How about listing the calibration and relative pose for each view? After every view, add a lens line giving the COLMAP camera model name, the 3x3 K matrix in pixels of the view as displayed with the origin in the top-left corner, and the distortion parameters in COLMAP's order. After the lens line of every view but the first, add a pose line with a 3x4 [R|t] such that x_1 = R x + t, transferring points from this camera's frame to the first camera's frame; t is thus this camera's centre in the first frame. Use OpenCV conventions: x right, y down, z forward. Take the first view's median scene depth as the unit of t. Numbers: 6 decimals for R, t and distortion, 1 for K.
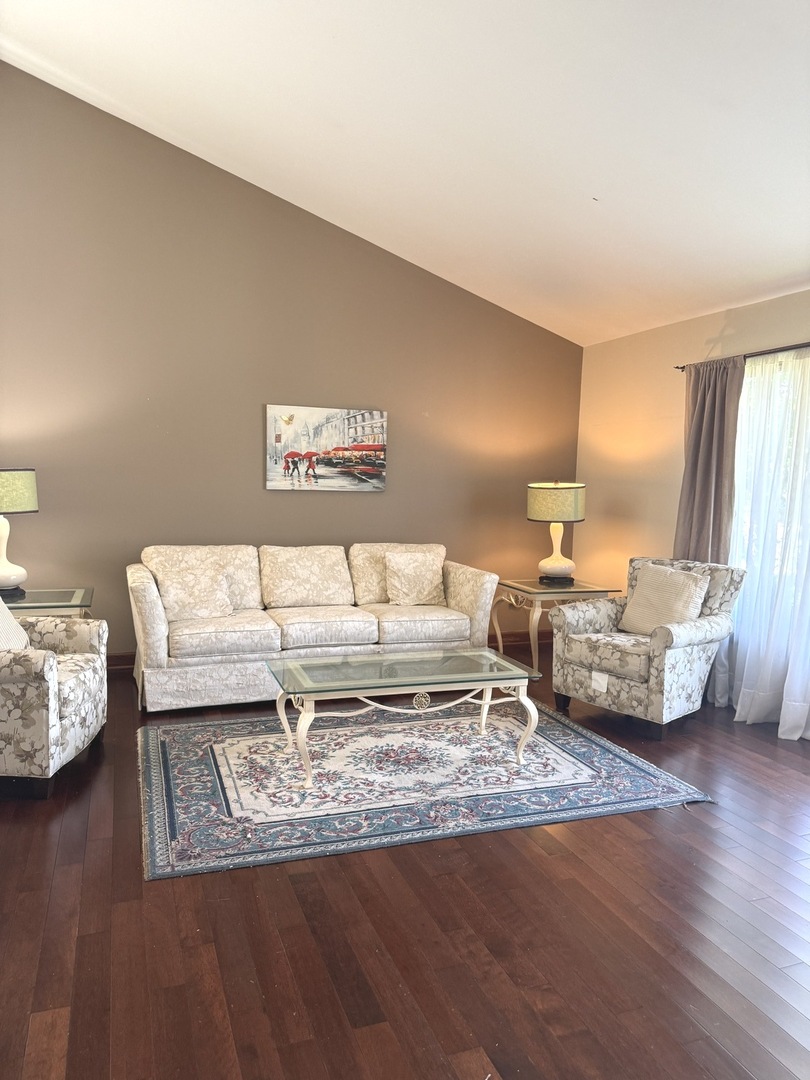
lens RADIAL K [[759.5, 0, 401.9], [0, 759.5, 539.2], [0, 0, 1]] dist [0.119085, -0.172253]
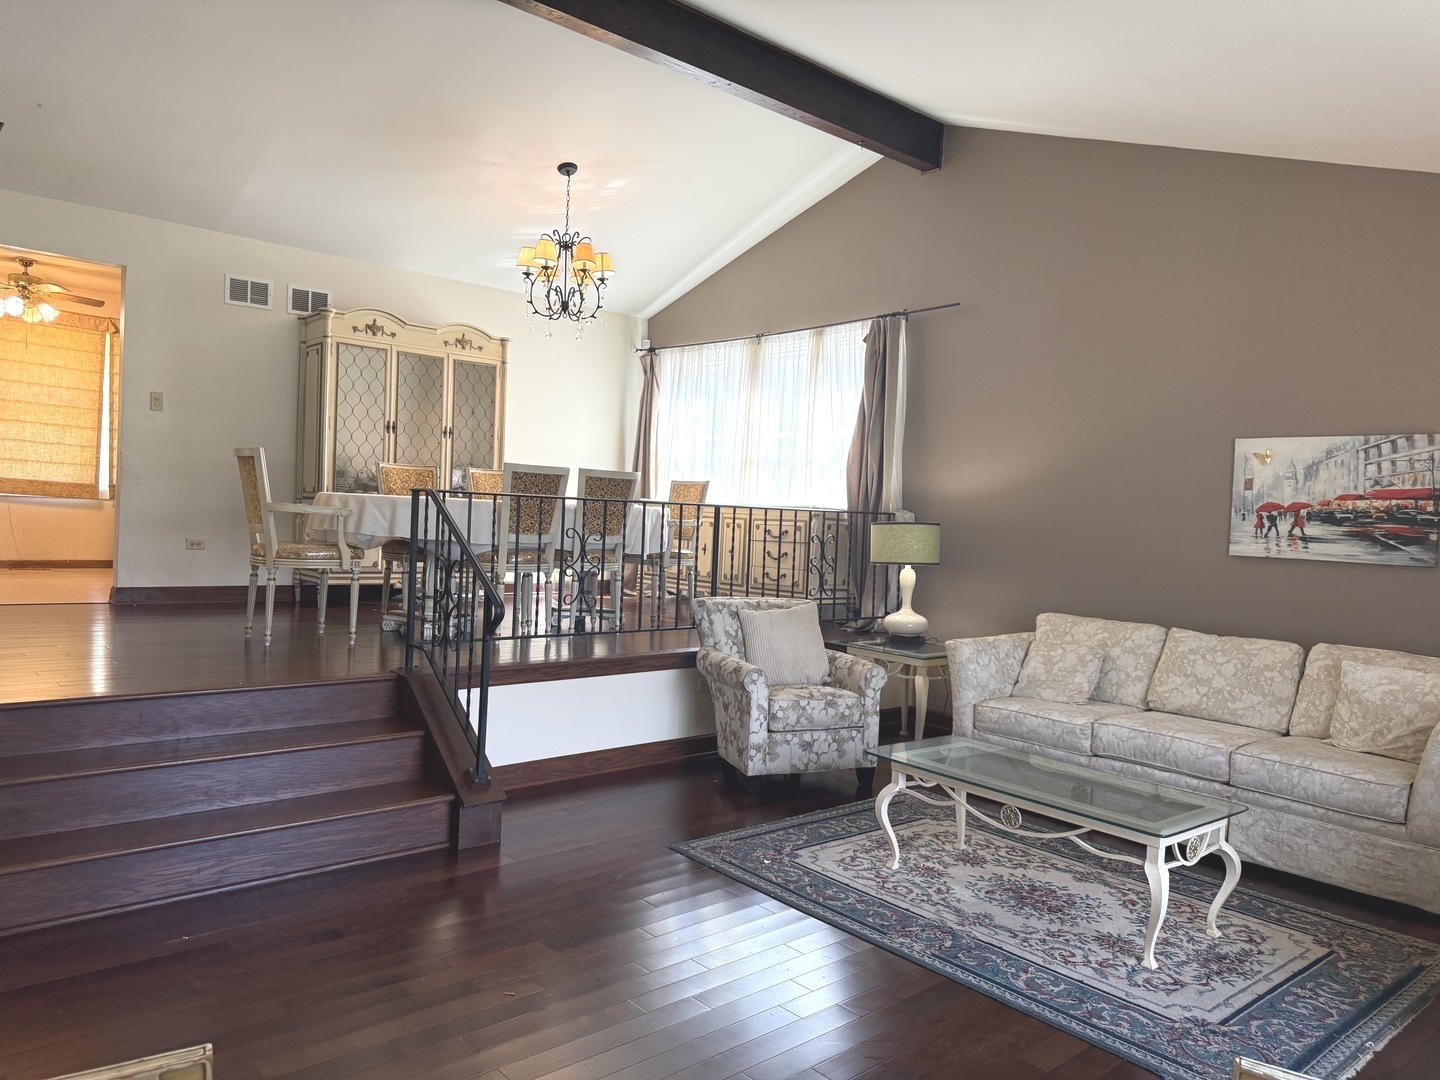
lens RADIAL K [[1018.2, 0, 720.0], [0, 1018.2, 540.0], [0, 0, 1]] dist [0.079094, -0.080576]
pose [[0.363126, 0.018518, -0.931556, 0.622442], [-0.109625, 0.993707, -0.022979, -0.005510], [0.925269, 0.110466, 0.362871, 0.228322]]
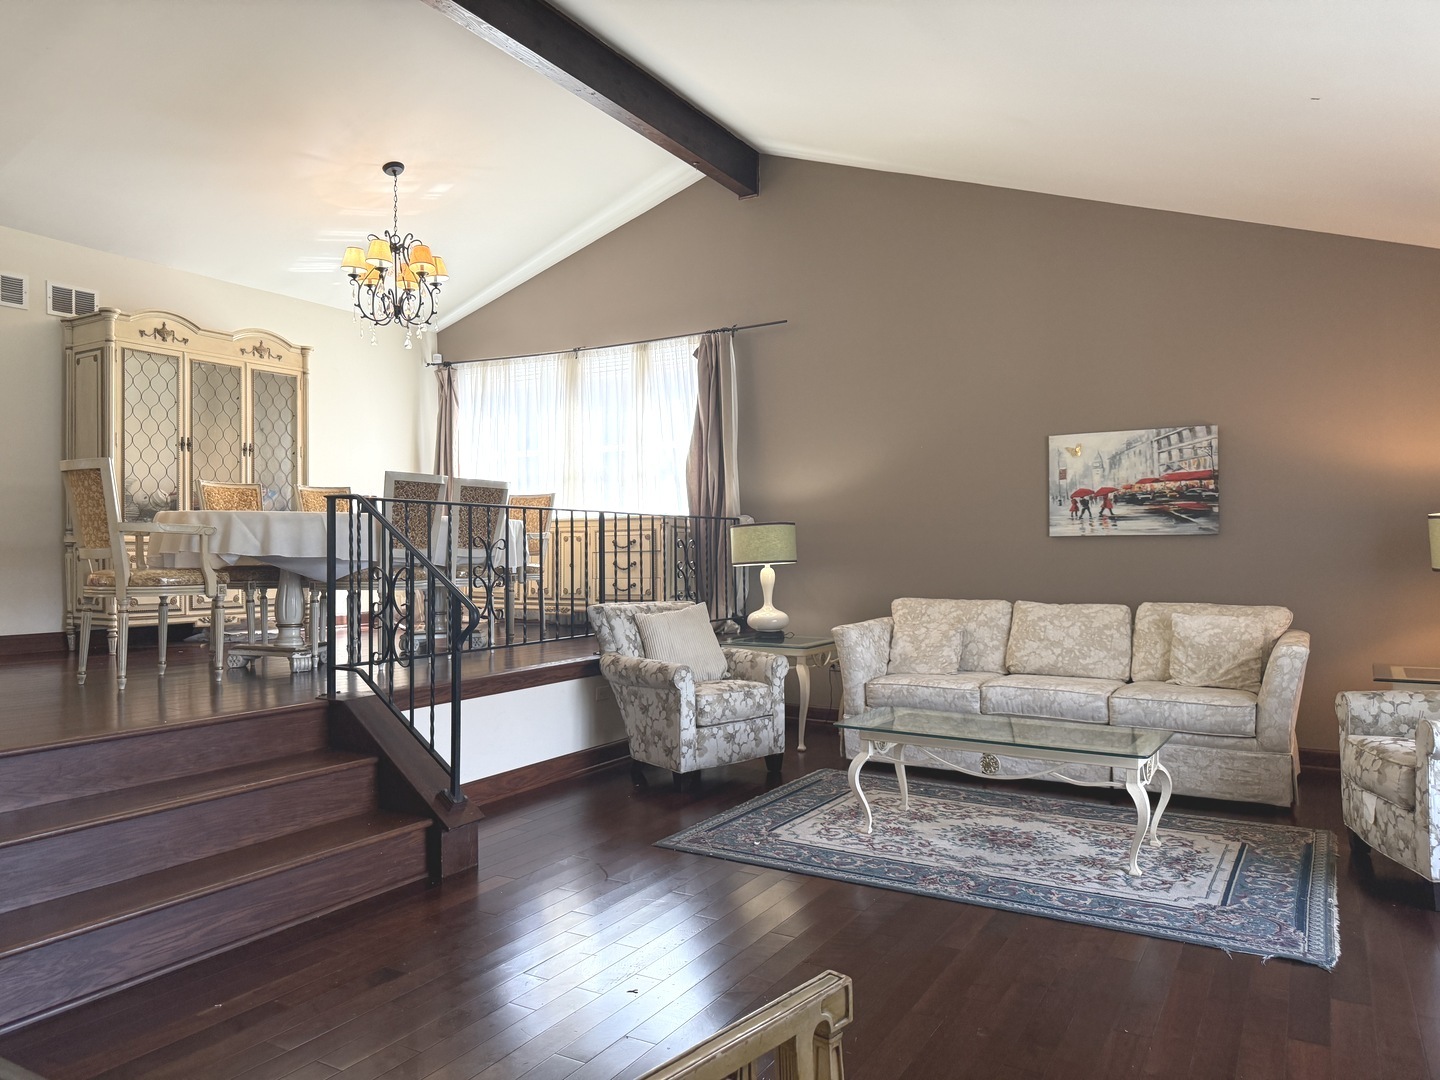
lens RADIAL K [[1012.6, 0, 717.5], [0, 1012.6, 542.8], [0, 0, 1]] dist [0.119085, -0.172253]
pose [[0.633369, -0.034247, -0.773092, 0.511910], [-0.040858, 0.996147, -0.077601, 0.048165], [0.772770, 0.080737, 0.629529, 0.020552]]
